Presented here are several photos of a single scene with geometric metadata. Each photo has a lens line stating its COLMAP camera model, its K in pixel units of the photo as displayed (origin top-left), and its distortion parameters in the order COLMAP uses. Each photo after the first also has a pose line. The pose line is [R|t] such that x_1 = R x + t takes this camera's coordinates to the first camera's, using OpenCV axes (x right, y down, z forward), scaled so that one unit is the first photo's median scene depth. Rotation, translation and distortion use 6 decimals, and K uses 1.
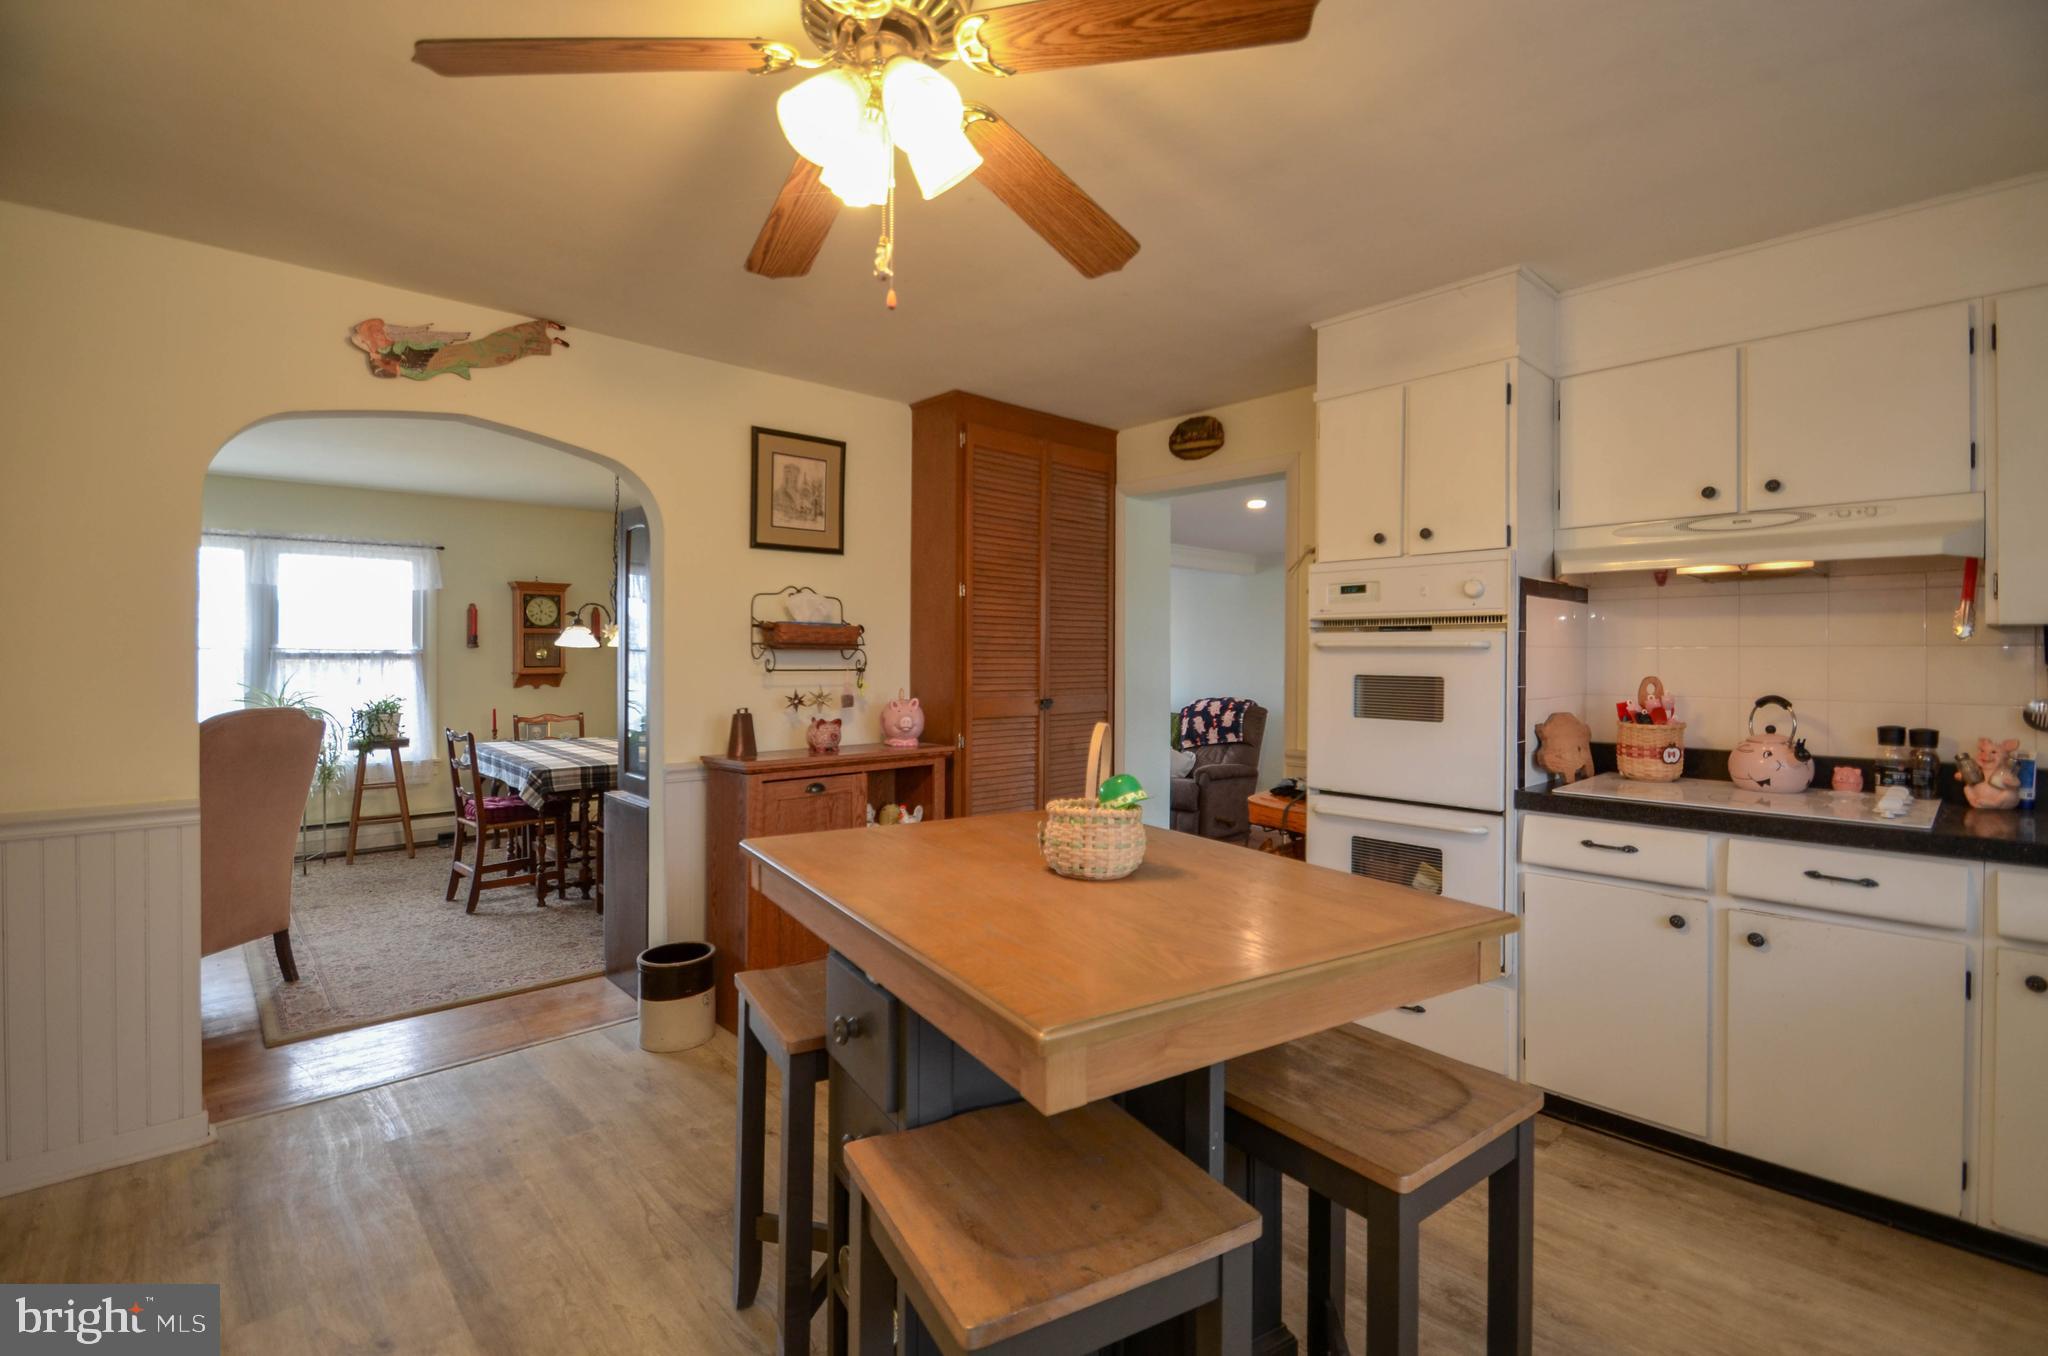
lens RADIAL K [[918.7, 0, 1036.1], [0, 918.7, 656.2], [0, 0, 1]] dist [0.009554, -0.010038]
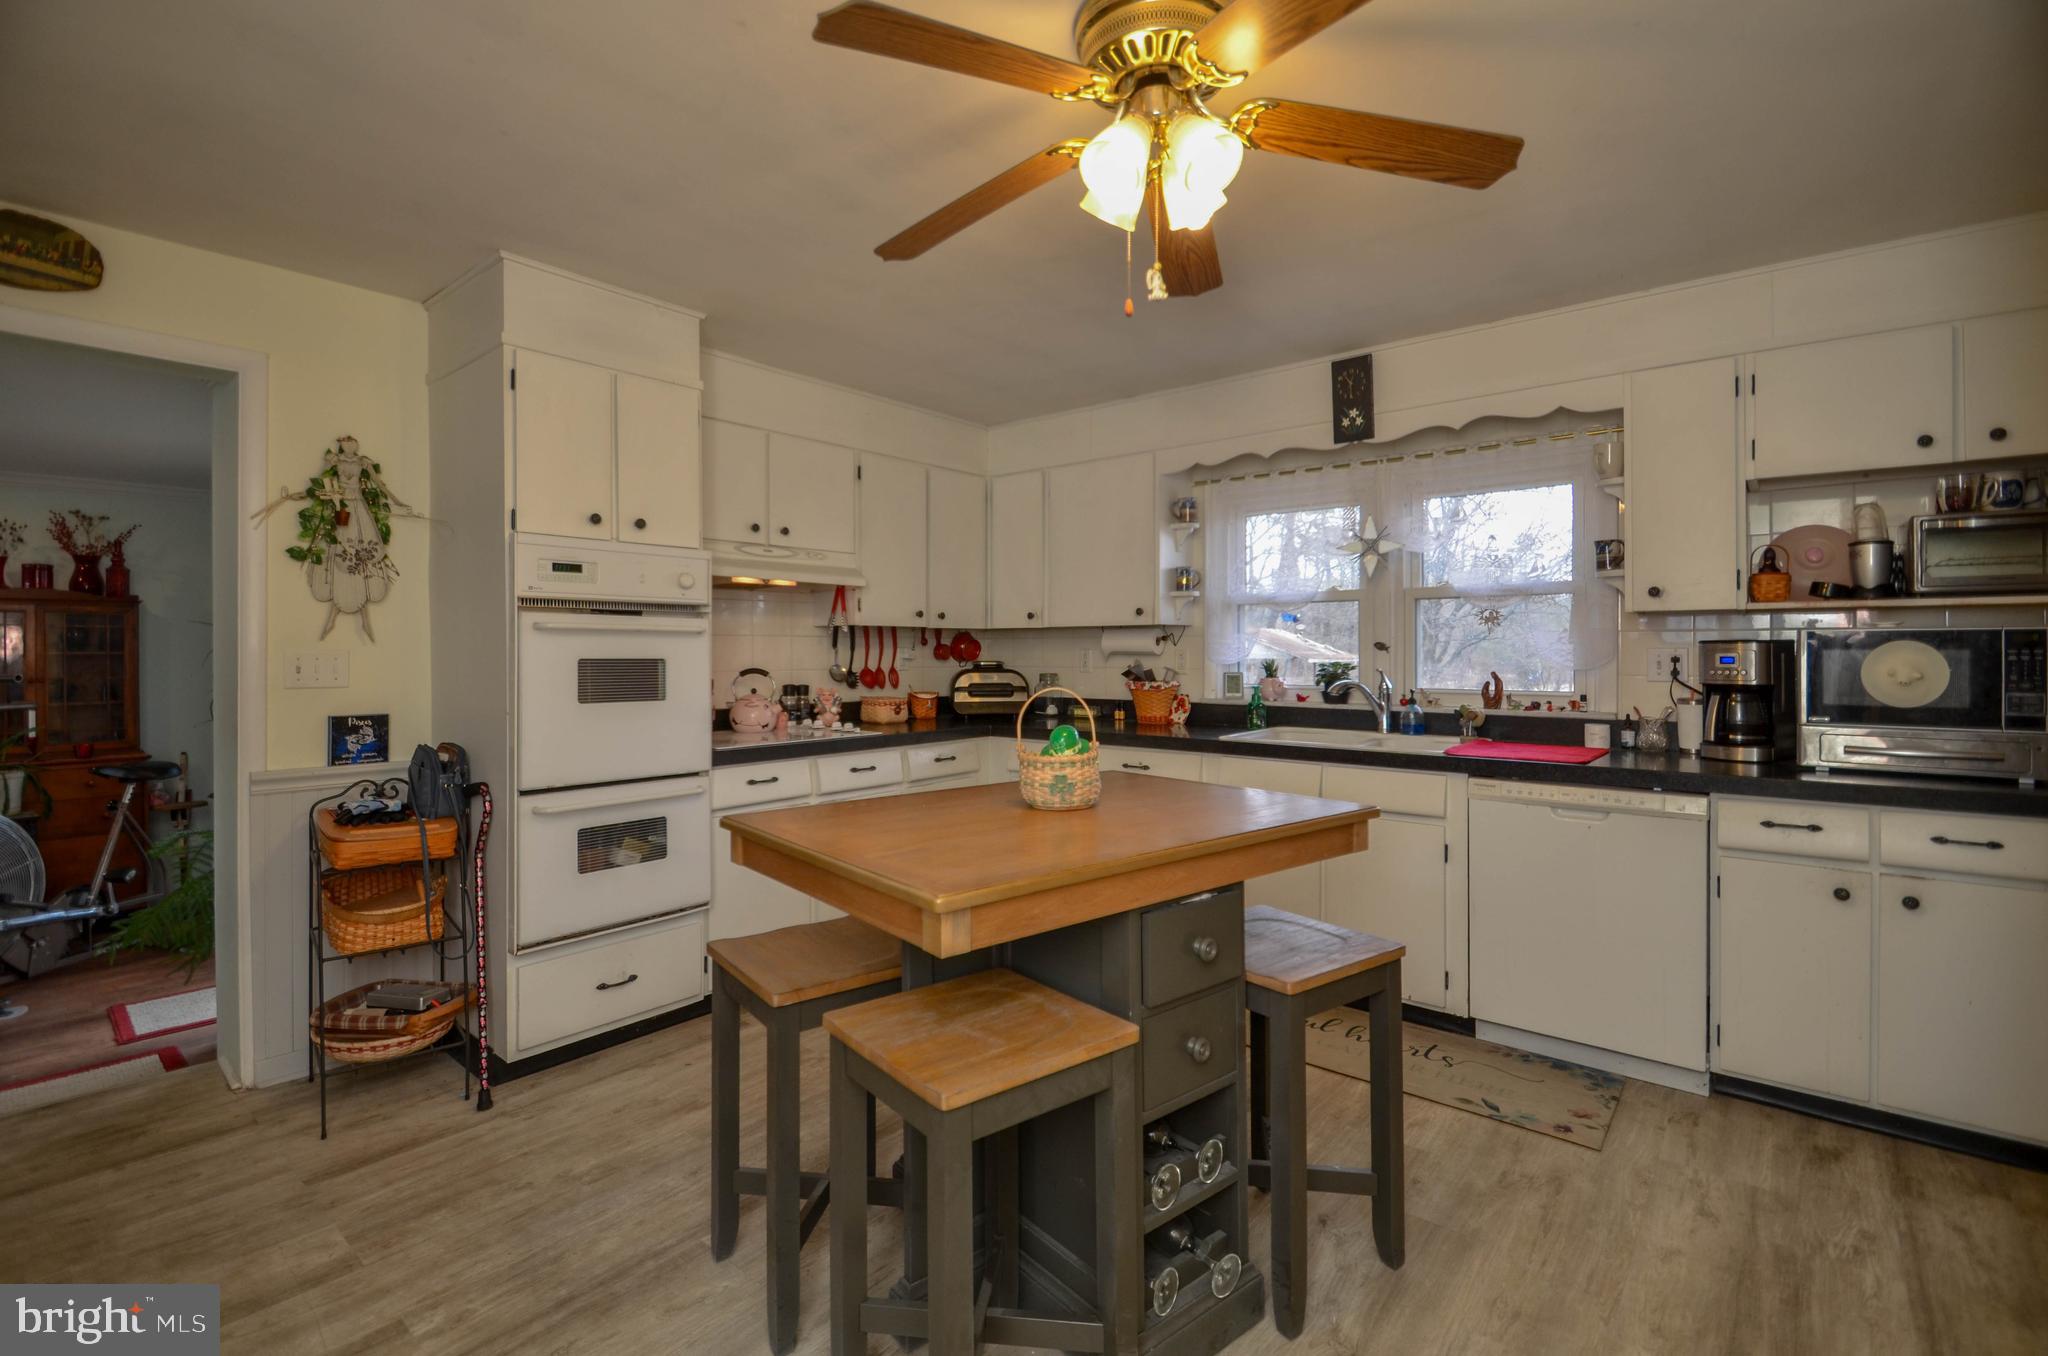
lens RADIAL K [[918.7, 0, 1021.2], [0, 918.7, 647.7], [0, 0, 1]] dist [0.009554, -0.010038]
pose [[-0.113546, 0.000071, 0.993533, -0.681934], [-0.001285, 0.999999, -0.000218, 0.008948], [-0.993532, -0.001301, -0.113545, 0.688484]]
